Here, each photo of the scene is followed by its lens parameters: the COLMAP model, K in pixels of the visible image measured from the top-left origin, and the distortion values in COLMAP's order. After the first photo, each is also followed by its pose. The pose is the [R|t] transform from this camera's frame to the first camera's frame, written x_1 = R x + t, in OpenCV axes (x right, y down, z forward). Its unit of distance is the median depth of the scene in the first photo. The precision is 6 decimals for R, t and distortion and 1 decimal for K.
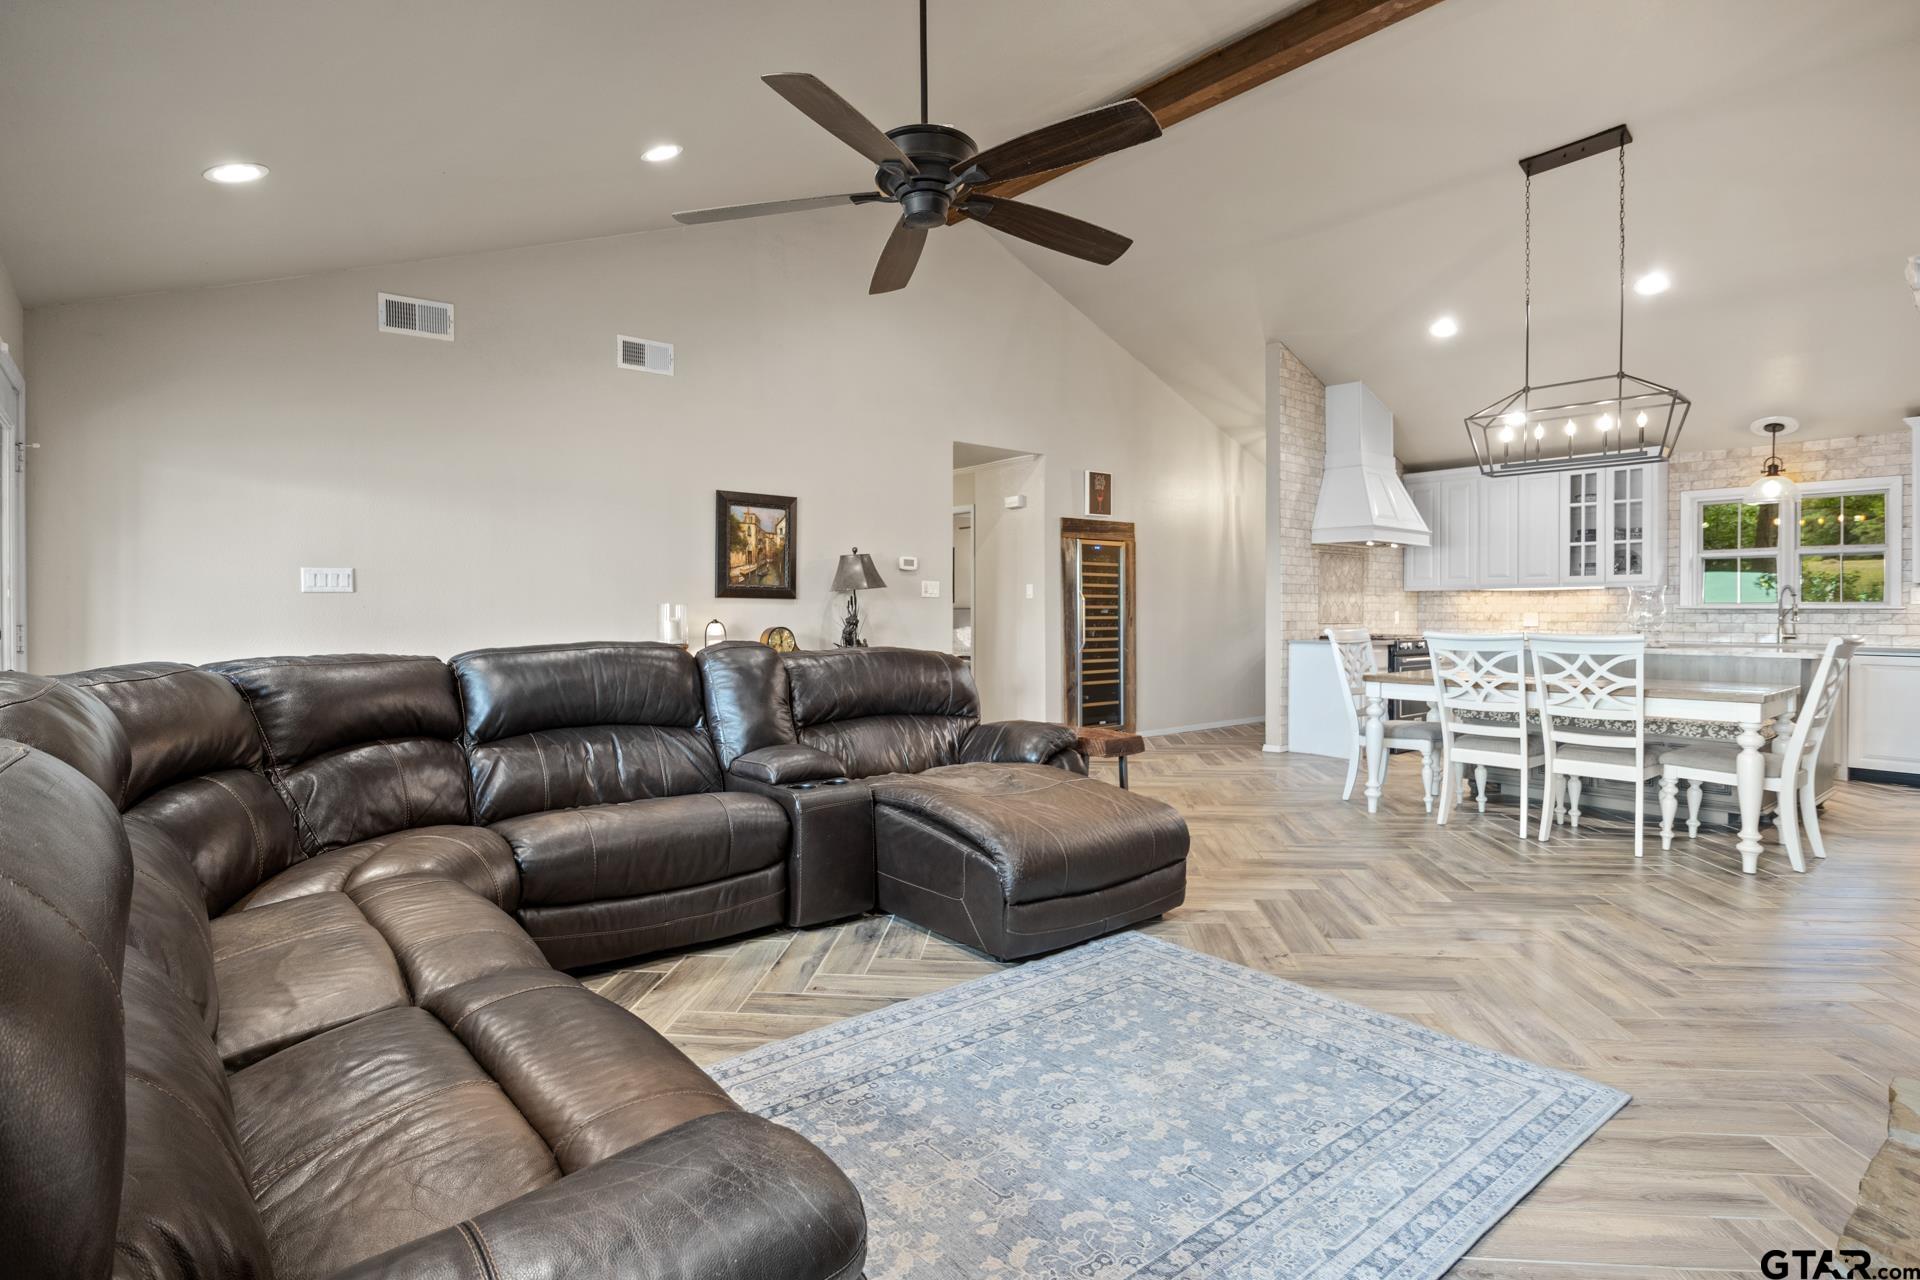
lens RADIAL K [[969.0, 0, 953.7], [0, 969.0, 615.3], [0, 0, 1]] dist [-0.009781, -0.000636]
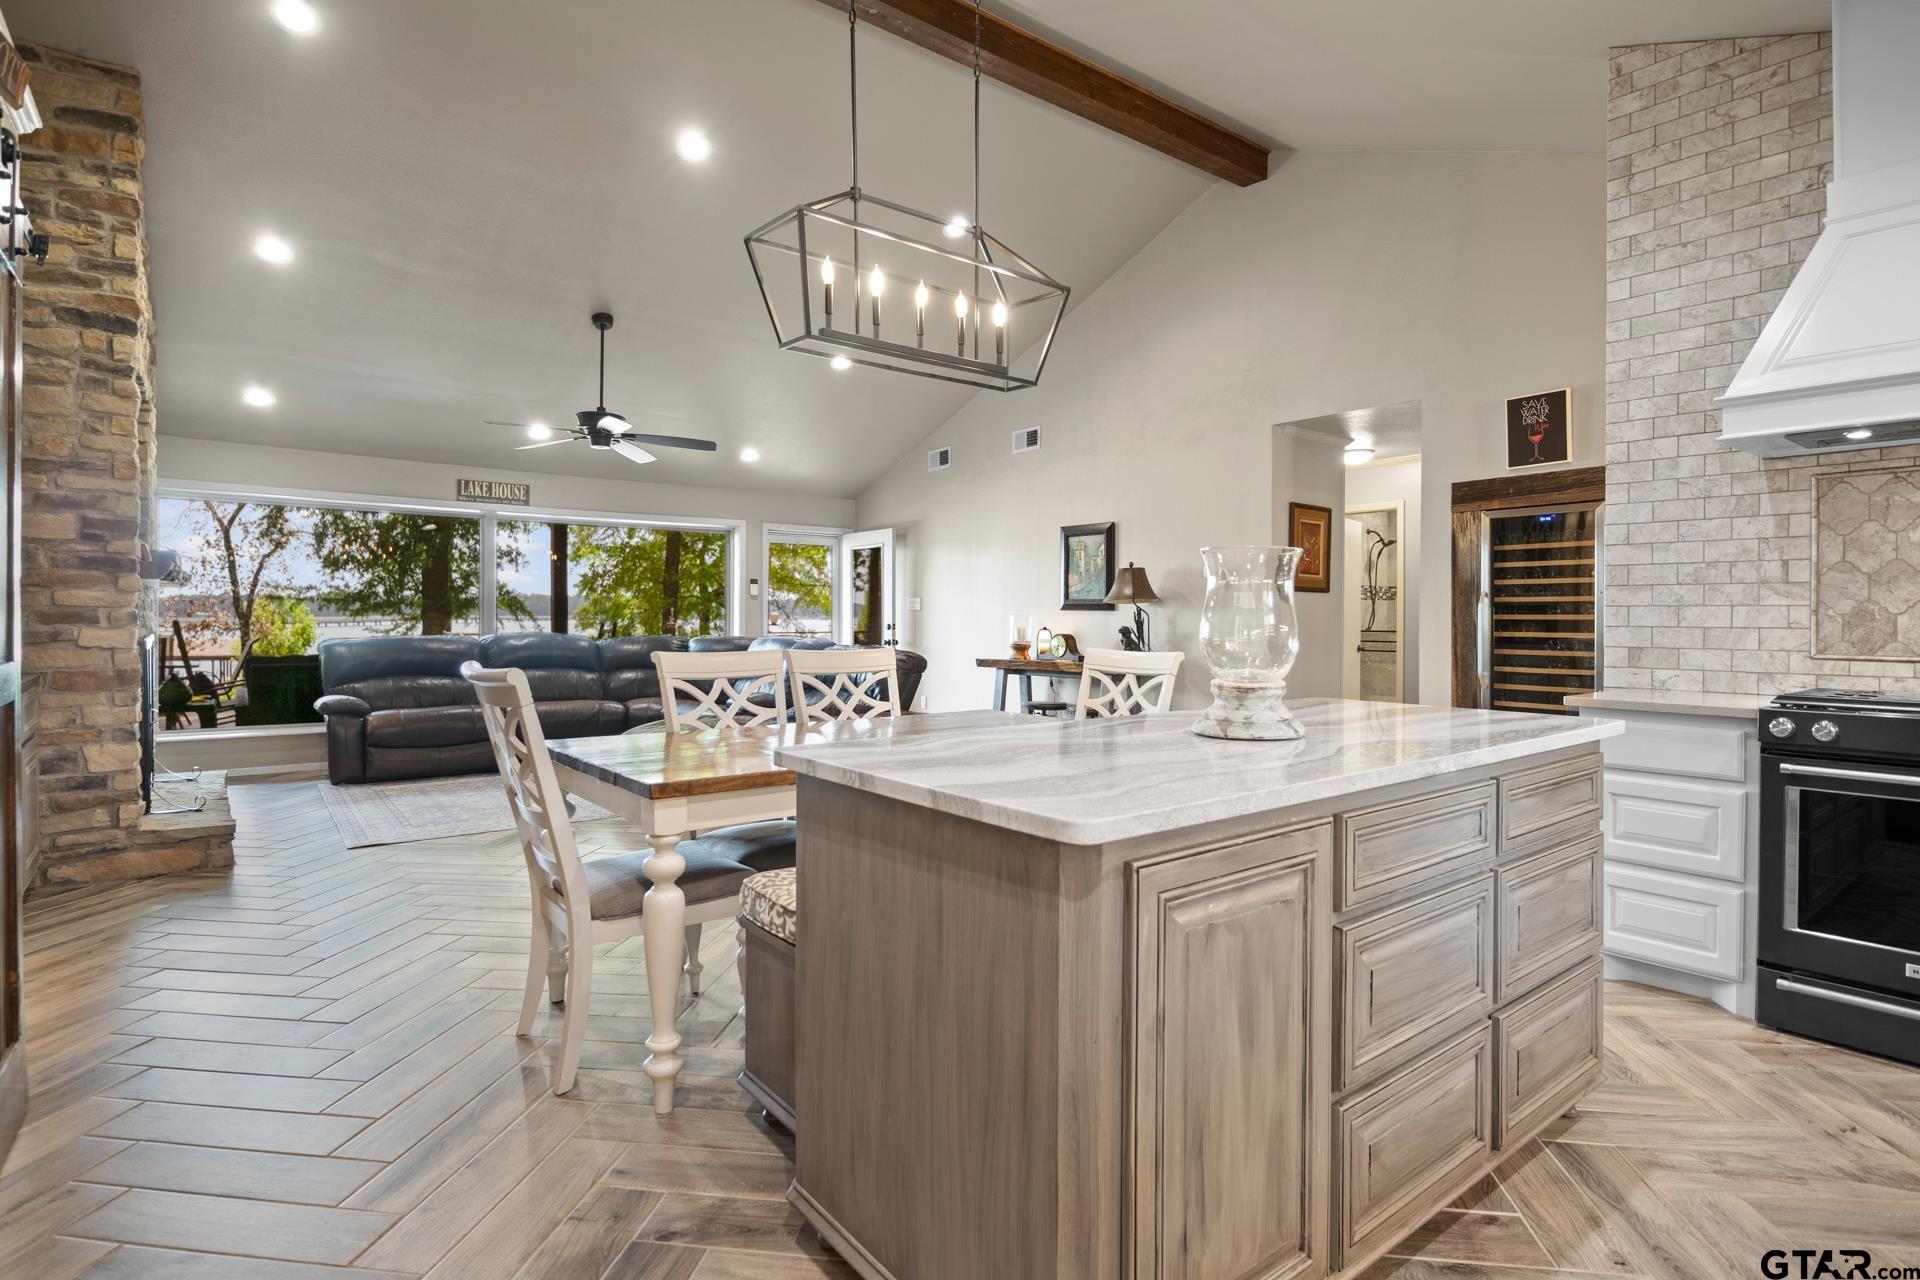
lens RADIAL K [[969.0, 0, 963.1], [0, 969.0, 624.4], [0, 0, 1]] dist [-0.009781, -0.000636]
pose [[-0.030932, 0.004959, -0.999509, 0.829834], [-0.009229, 0.999944, 0.005247, -0.004399], [0.999479, 0.009387, -0.030884, 0.720585]]
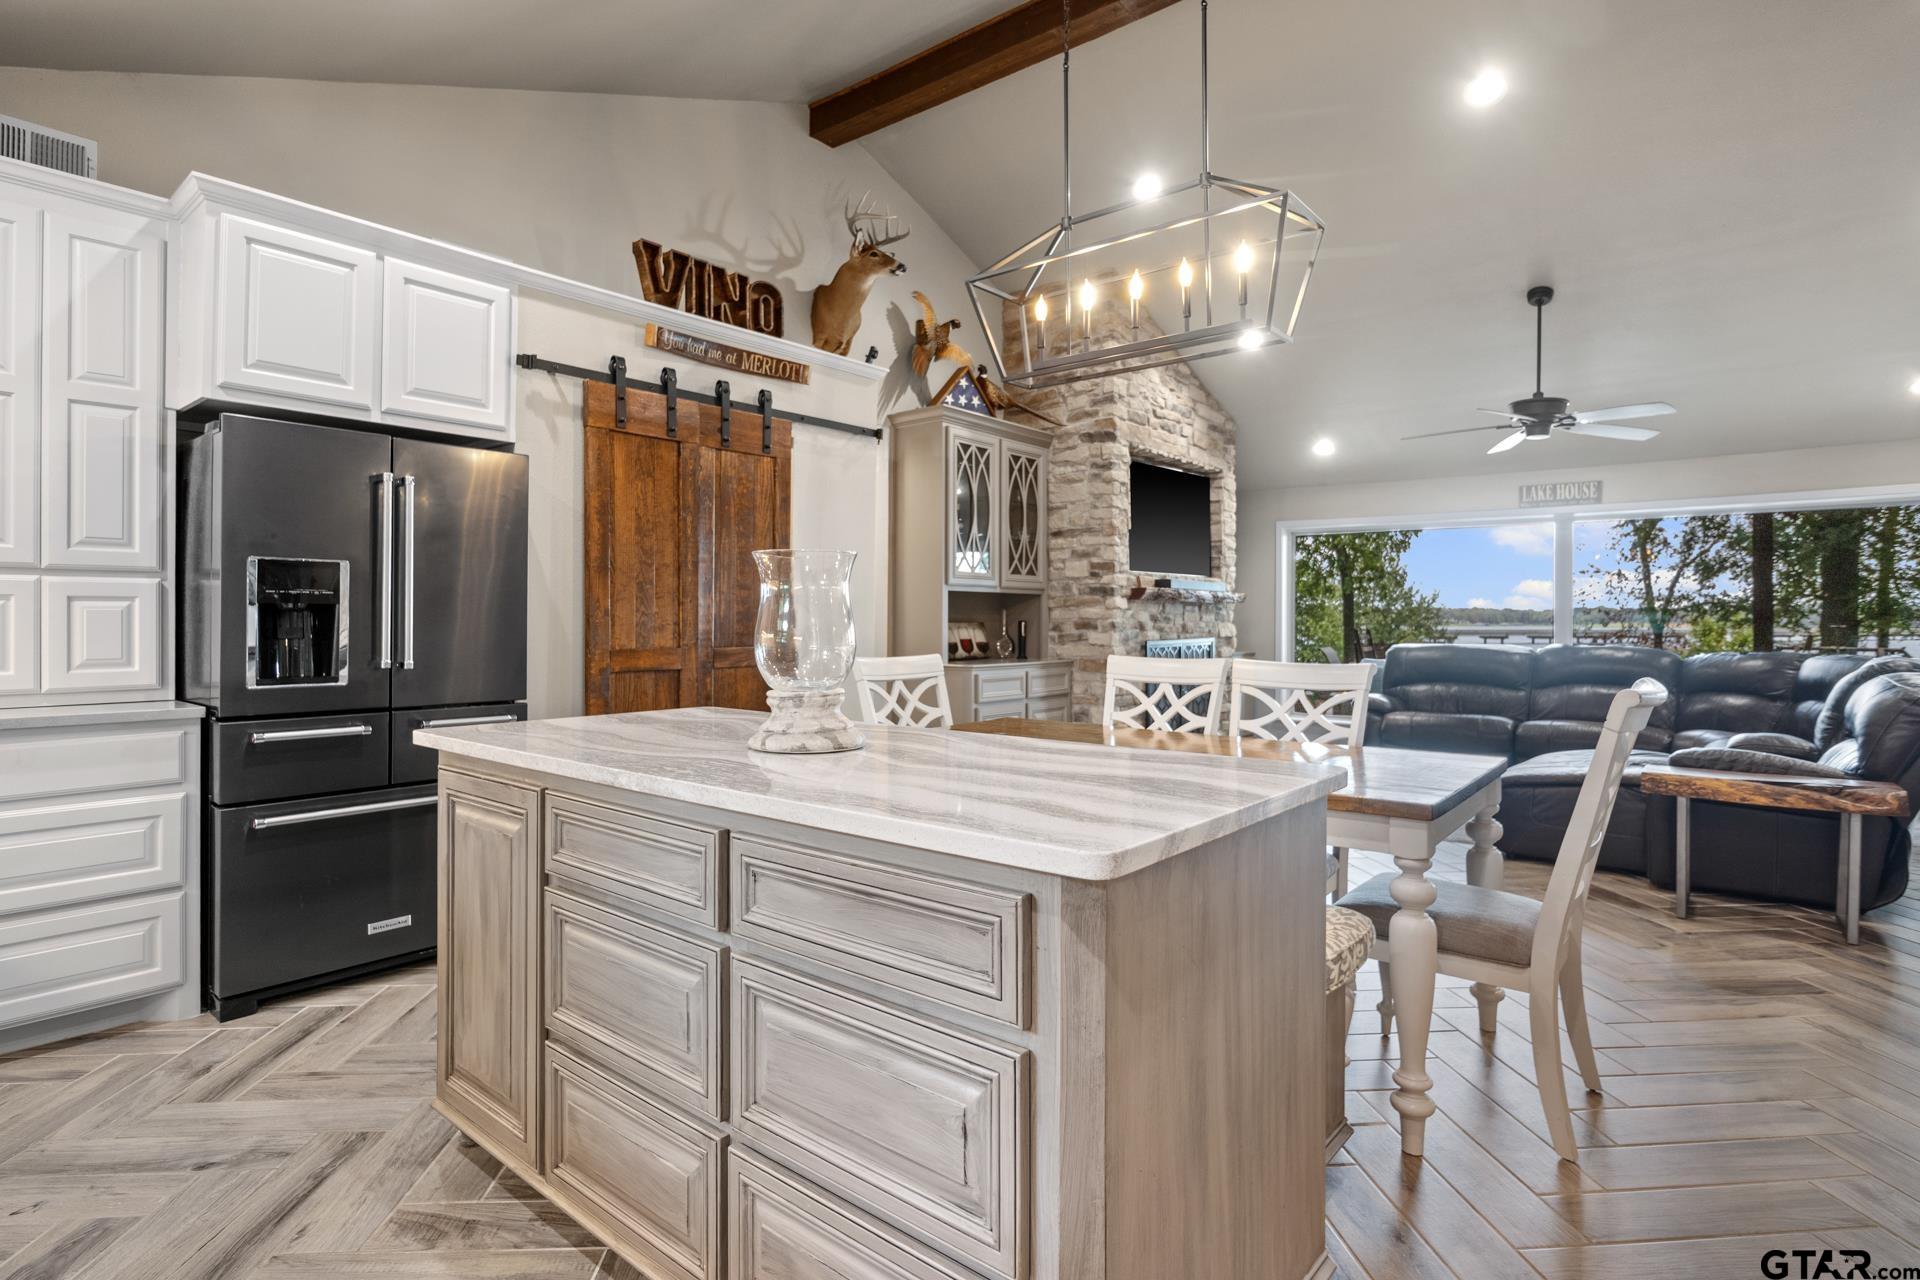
lens RADIAL K [[969.0, 0, 961.0], [0, 969.0, 610.5], [0, 0, 1]] dist [-0.009781, -0.000636]
pose [[-0.983444, -0.008650, -0.181008, 0.573672], [-0.007548, 0.999949, -0.006780, -0.007588], [0.181057, -0.005301, -0.983458, 1.039230]]
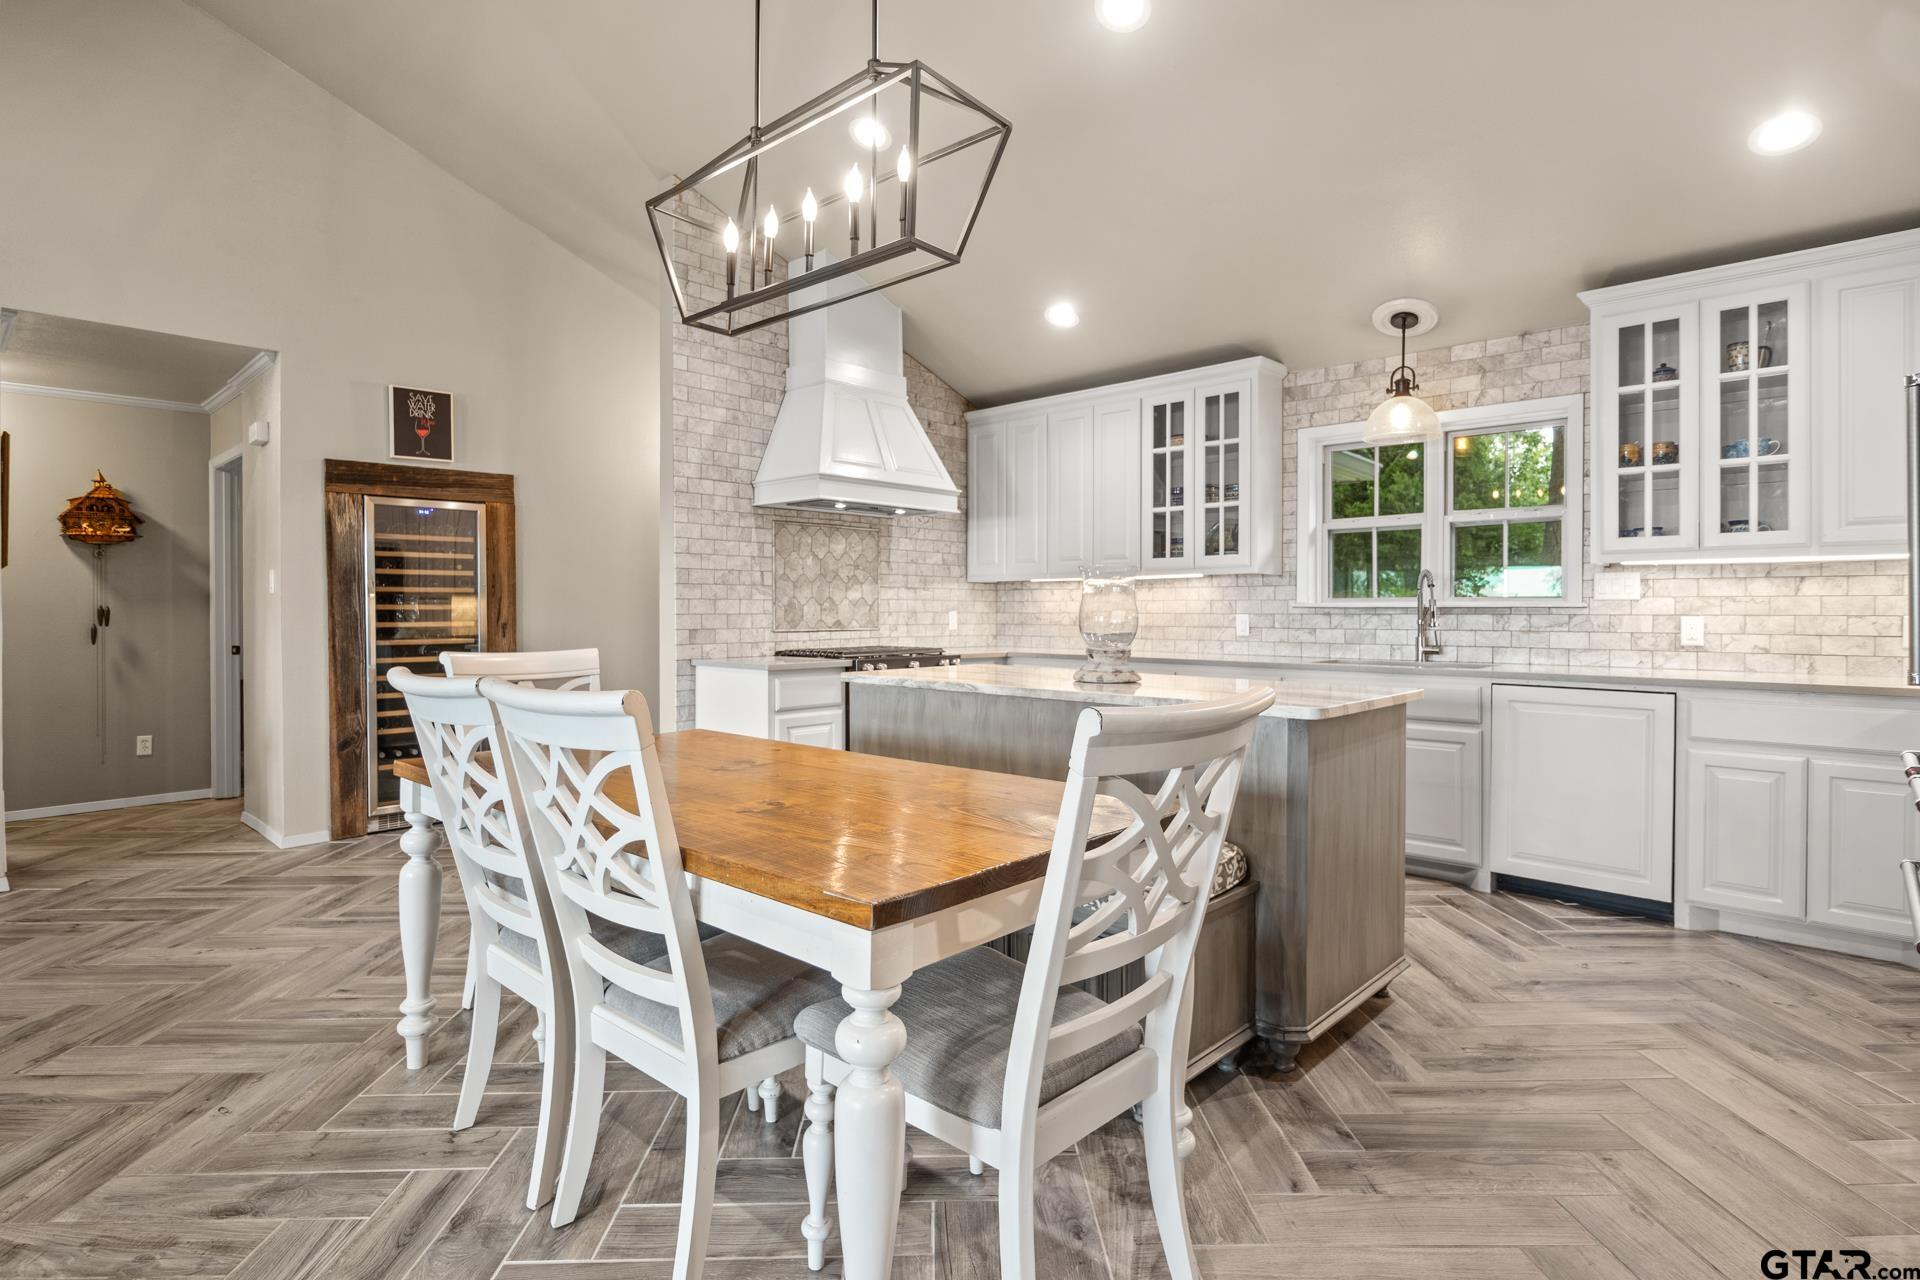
lens RADIAL K [[969.0, 0, 956.6], [0, 969.0, 615.6], [0, 0, 1]] dist [-0.009781, -0.000636]
pose [[0.992674, -0.004459, 0.120742, 0.450511], [0.003952, 0.999982, 0.004434, -0.005042], [-0.120759, -0.003924, 0.992674, 0.377318]]
